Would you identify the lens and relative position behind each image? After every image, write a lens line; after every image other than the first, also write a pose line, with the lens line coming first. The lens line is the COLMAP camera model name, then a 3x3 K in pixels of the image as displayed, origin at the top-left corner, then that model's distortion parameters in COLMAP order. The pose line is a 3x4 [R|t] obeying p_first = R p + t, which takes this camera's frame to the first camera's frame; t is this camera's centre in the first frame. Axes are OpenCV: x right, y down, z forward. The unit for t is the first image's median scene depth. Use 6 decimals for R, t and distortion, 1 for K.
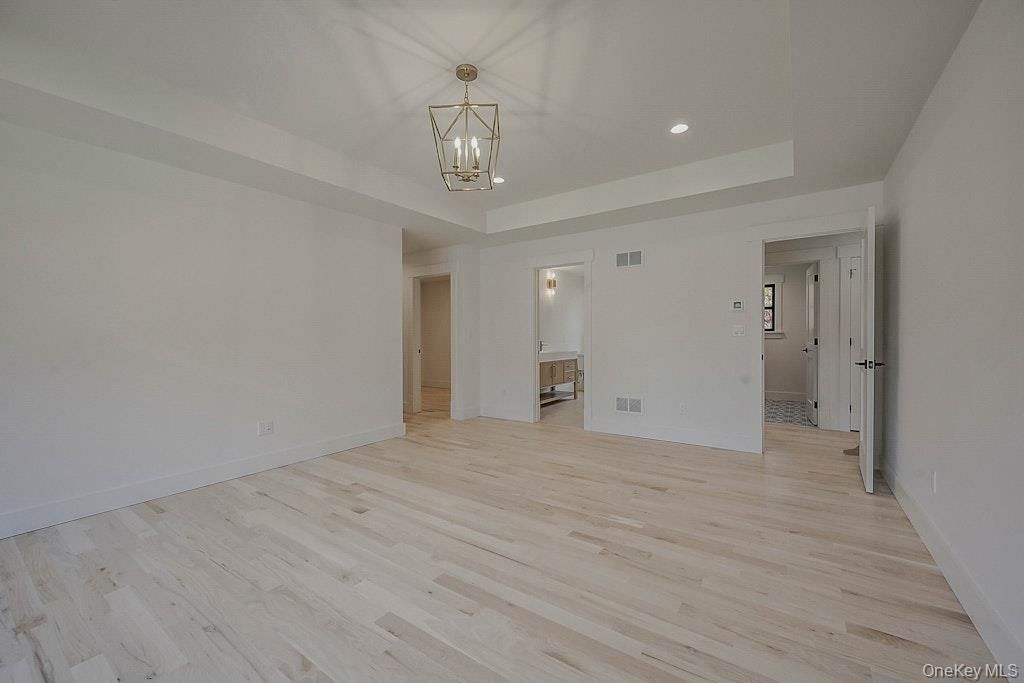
lens RADIAL K [[393.5, 0, 521.8], [0, 393.5, 342.7], [0, 0, 1]] dist [-0.000025, 0.000072]
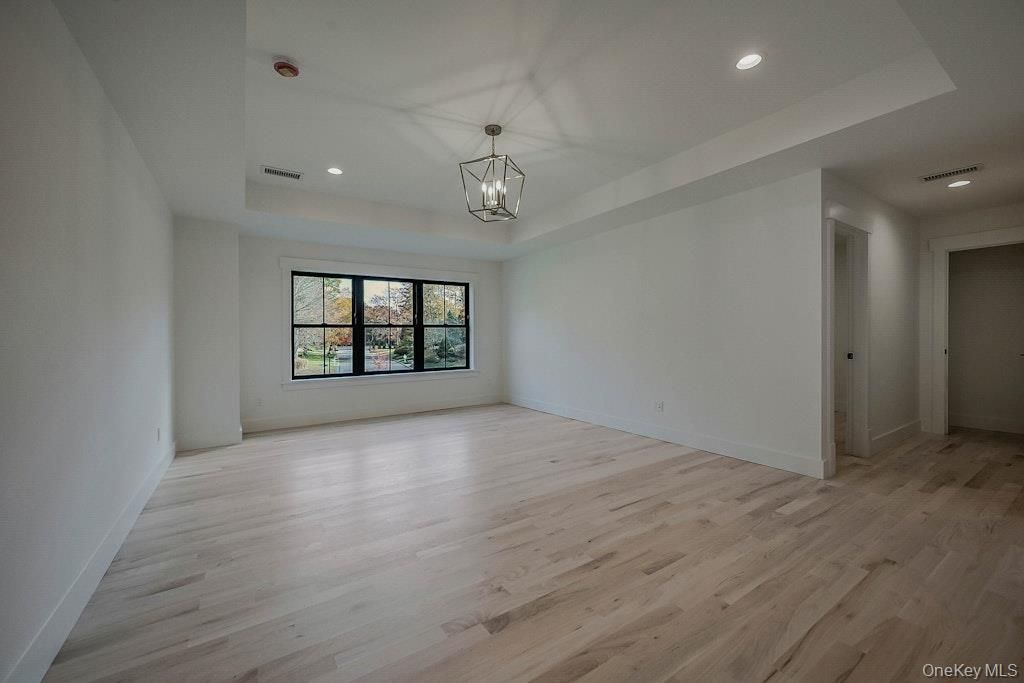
lens RADIAL K [[415.5, 0, 516.7], [0, 415.5, 337.8], [0, 0, 1]] dist [-0.001548, 0.000171]
pose [[-0.366674, 0.015029, -0.930228, 1.031861], [-0.001584, 0.999858, 0.016778, -0.030624], [0.930348, 0.007625, -0.366598, 1.476959]]
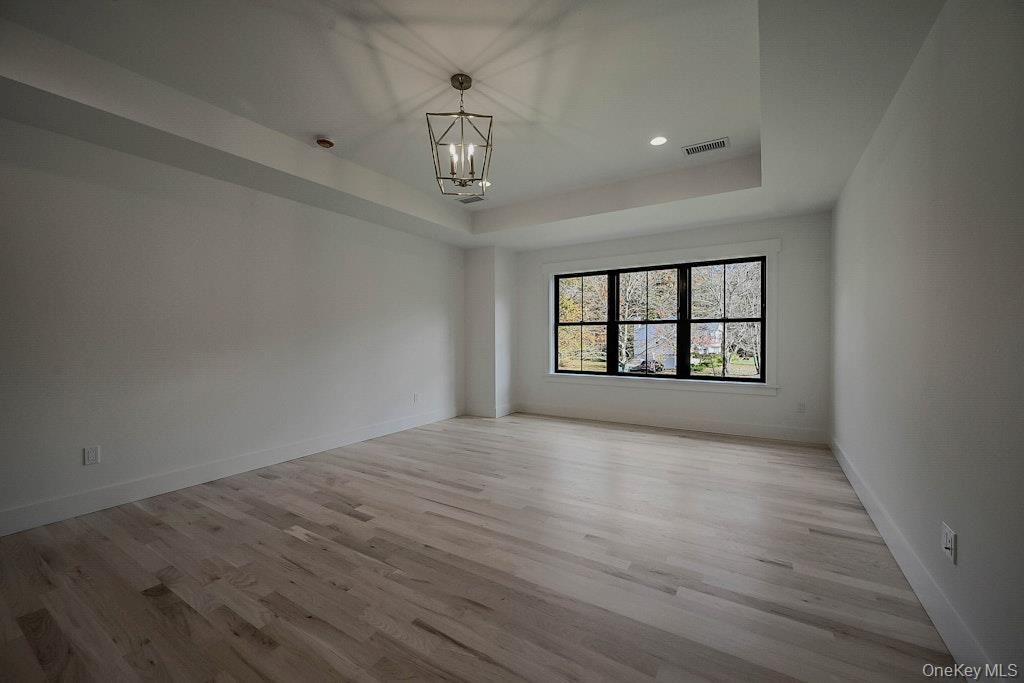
lens RADIAL K [[415.5, 0, 516.7], [0, 415.5, 337.8], [0, 0, 1]] dist [-0.001548, 0.000171]
pose [[-0.999338, 0.011073, -0.034667, -0.225254], [0.010309, 0.999702, 0.022145, -0.032537], [0.034902, 0.021773, -0.999154, 1.984589]]
